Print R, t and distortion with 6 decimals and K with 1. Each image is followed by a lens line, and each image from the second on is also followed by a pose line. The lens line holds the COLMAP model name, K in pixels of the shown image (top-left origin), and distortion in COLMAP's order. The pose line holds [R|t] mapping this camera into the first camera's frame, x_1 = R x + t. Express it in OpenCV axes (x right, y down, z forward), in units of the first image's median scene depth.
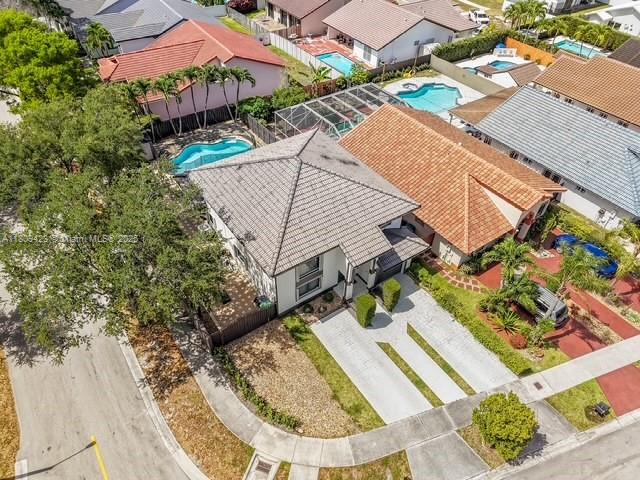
lens RADIAL K [[423.5, 0, 319.4], [0, 423.5, 253.0], [0, 0, 1]] dist [0.006759, 0.001030]
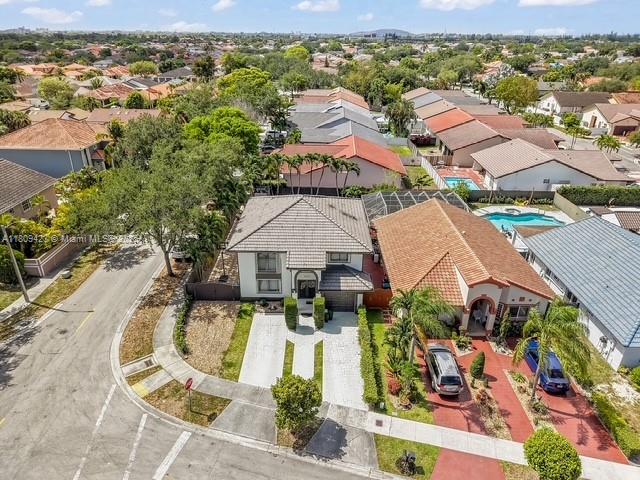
lens RADIAL K [[423.5, 0, 319.4], [0, 423.5, 253.0], [0, 0, 1]] dist [0.006759, 0.001030]
pose [[0.820168, 0.248491, -0.515341, 0.751235], [-0.400106, 0.892973, -0.206190, 0.199904], [0.408949, 0.375302, 0.831811, -0.037912]]
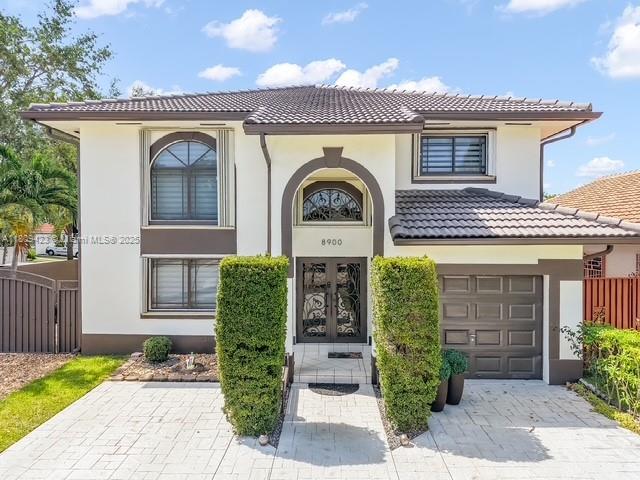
lens RADIAL K [[447.8, 0, 316.3], [0, 447.8, 241.2], [0, 0, 1]] dist [0.001312, -0.001763]
pose [[0.805851, -0.000679, -0.592117, 0.276337], [-0.411089, 0.719074, -0.560303, 0.219735], [0.426156, 0.694934, 0.579187, 0.831078]]
